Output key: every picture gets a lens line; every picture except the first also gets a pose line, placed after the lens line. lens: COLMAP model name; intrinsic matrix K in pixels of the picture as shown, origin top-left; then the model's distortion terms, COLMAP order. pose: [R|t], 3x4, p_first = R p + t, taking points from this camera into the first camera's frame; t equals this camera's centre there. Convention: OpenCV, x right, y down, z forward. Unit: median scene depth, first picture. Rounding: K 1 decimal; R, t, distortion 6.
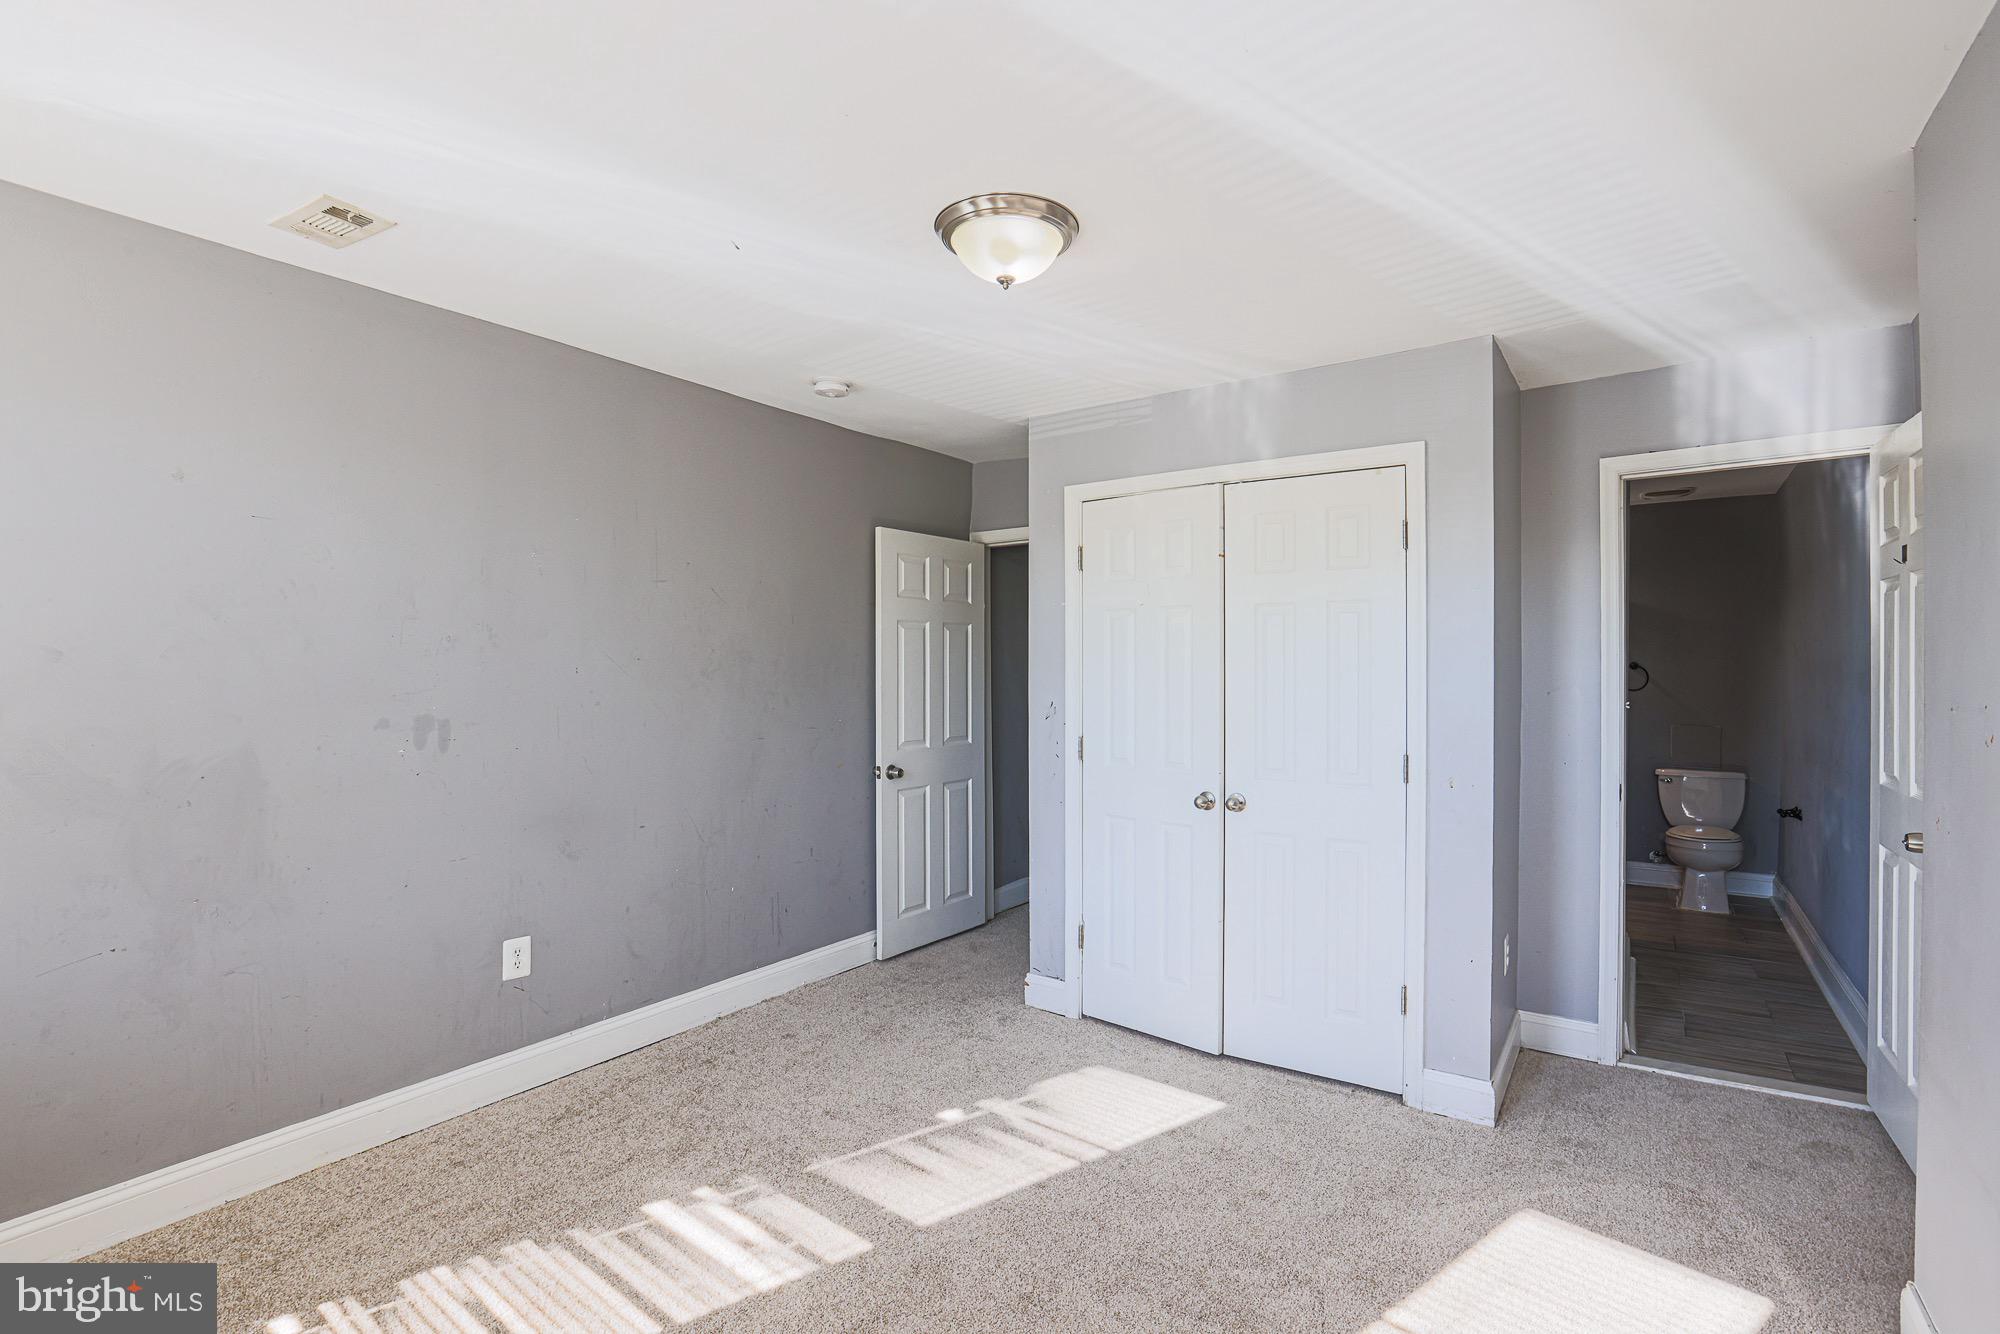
lens RADIAL K [[944.1, 0, 999.9], [0, 944.1, 671.0], [0, 0, 1]] dist [-0.055539, 0.007695]
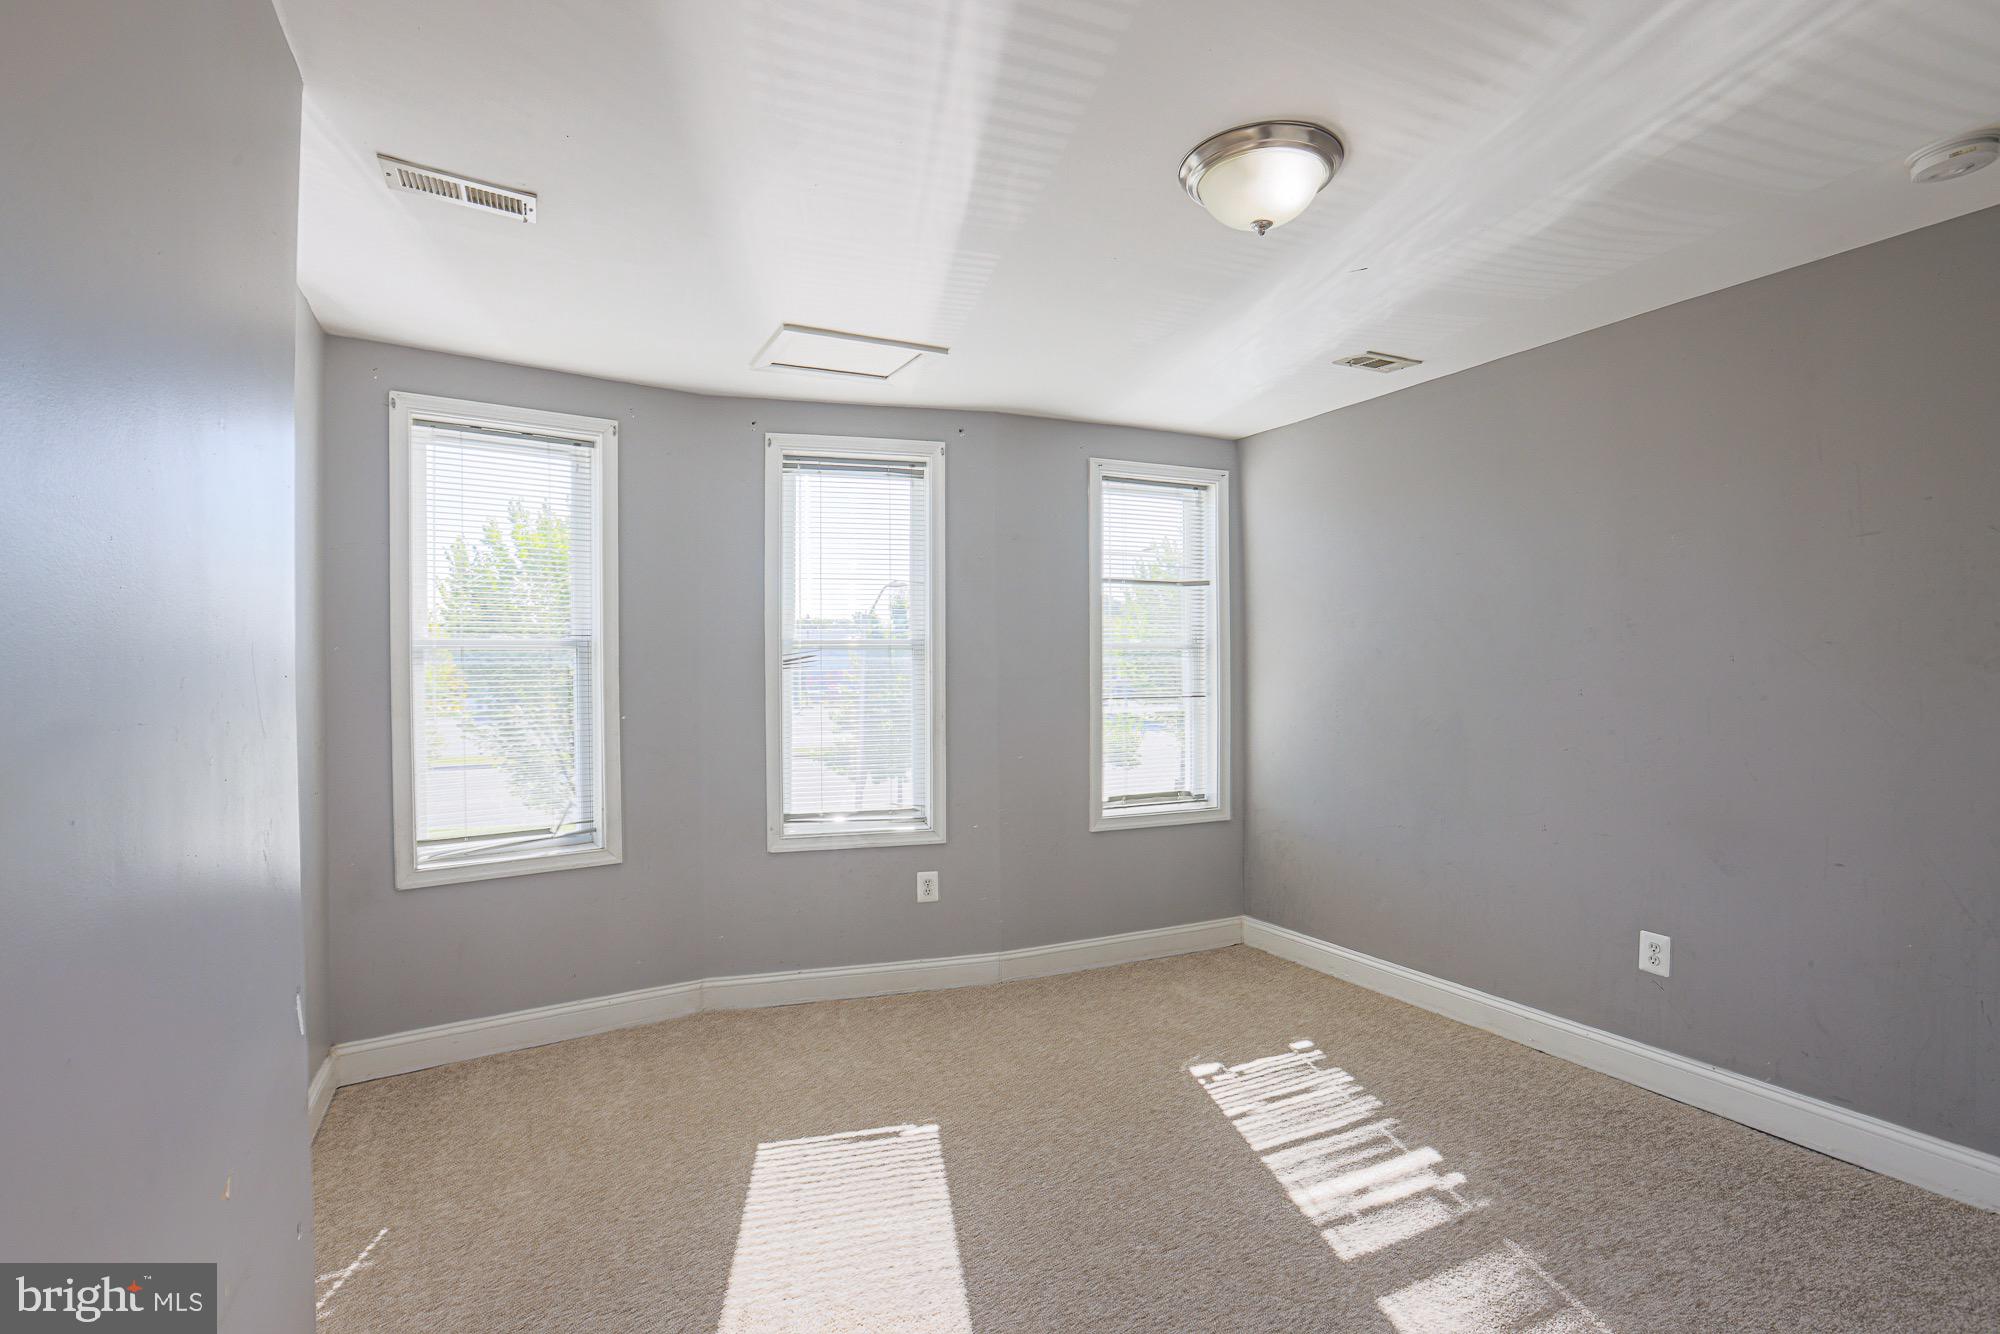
lens RADIAL K [[944.1, 0, 1007.3], [0, 944.1, 658.4], [0, 0, 1]] dist [-0.055539, 0.007695]
pose [[-0.475531, 0.001780, -0.879697, 0.818791], [0.009041, 0.999955, -0.002864, -0.005133], [0.879653, -0.009315, -0.475525, 1.083669]]
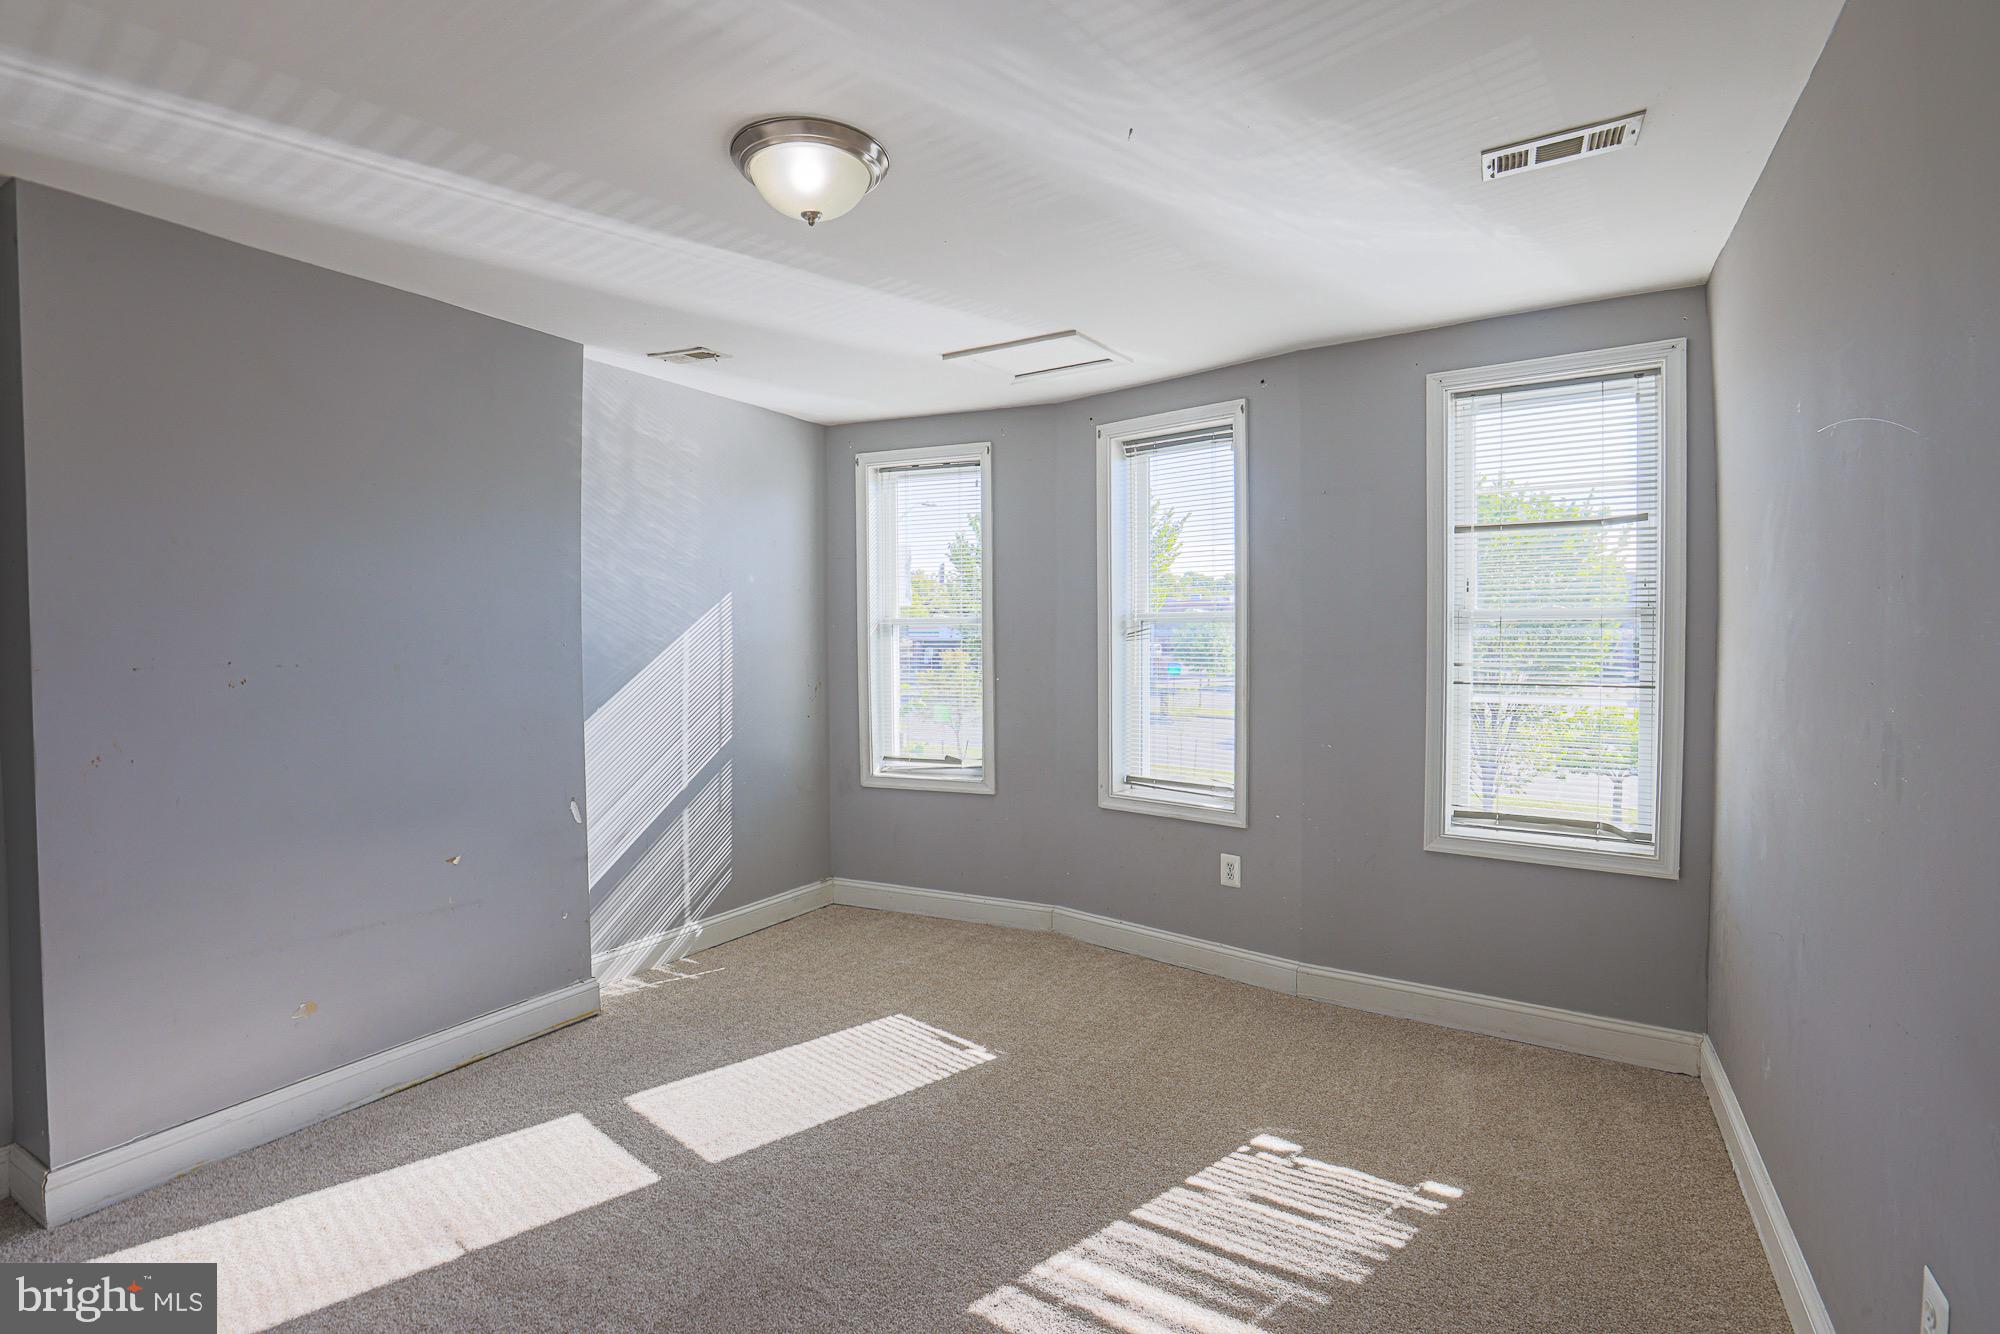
lens RADIAL K [[944.1, 0, 966.6], [0, 944.1, 652.5], [0, 0, 1]] dist [-0.055539, 0.007695]
pose [[-0.999441, 0.007454, -0.032589, -0.107017], [0.006974, 0.999866, 0.014800, -0.001809], [0.032695, 0.014565, -0.999359, 1.739016]]
